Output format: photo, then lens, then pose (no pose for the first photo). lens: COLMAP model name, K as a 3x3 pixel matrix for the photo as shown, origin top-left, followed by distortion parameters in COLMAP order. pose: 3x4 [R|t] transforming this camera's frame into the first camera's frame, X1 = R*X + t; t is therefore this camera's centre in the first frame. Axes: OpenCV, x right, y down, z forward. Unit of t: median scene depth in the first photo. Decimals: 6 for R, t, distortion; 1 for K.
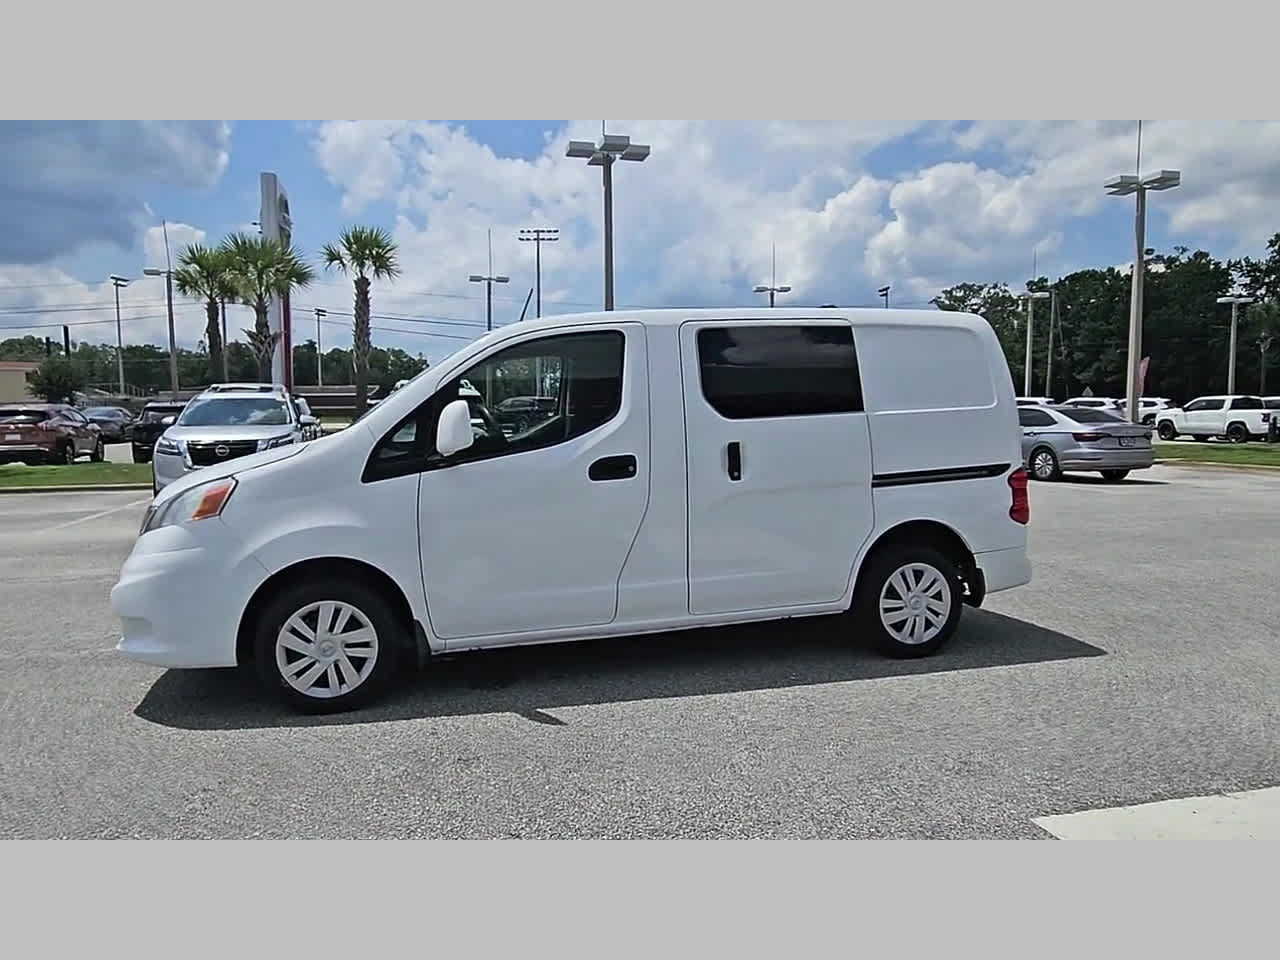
lens RADIAL K [[872.0, 0, 624.2], [0, 872.0, 478.3], [0, 0, 1]] dist [0.005674, -0.004455]
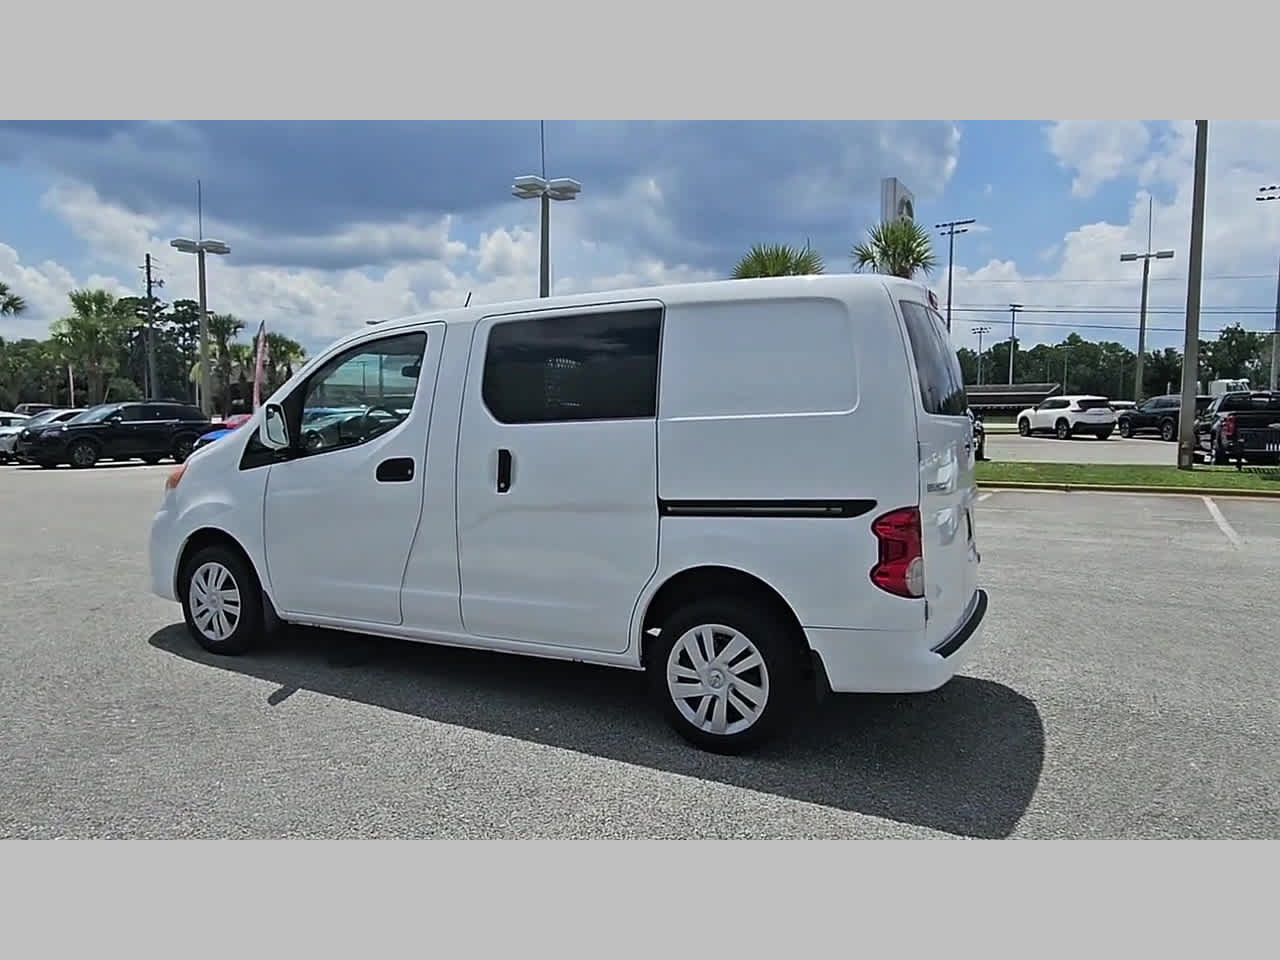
lens RADIAL K [[872.0, 0, 624.2], [0, 872.0, 478.3], [0, 0, 1]] dist [0.005674, -0.004455]
pose [[0.721261, 0.061210, -0.689954, 0.796190], [-0.060432, 0.997850, 0.025351, -0.040240], [0.690022, 0.023411, 0.723409, 0.423050]]
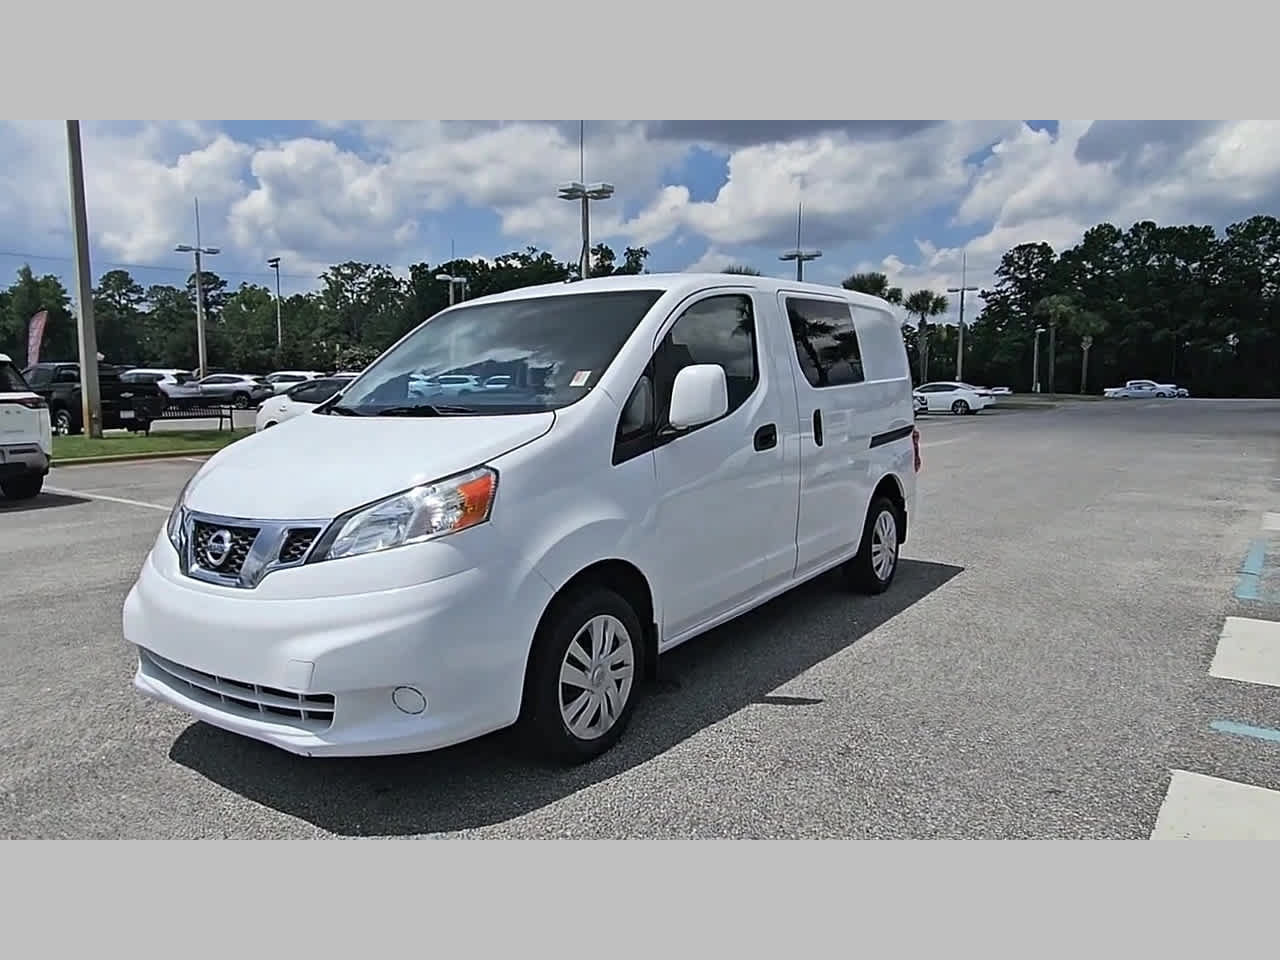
lens RADIAL K [[867.7, 0, 622.8], [0, 867.7, 478.3], [0, 0, 1]] dist [0.005450, -0.000162]
pose [[0.779780, -0.063470, 0.622828, -0.683575], [0.045989, 0.997967, 0.044121, -0.015157], [-0.624362, -0.005761, 0.781114, 0.315752]]
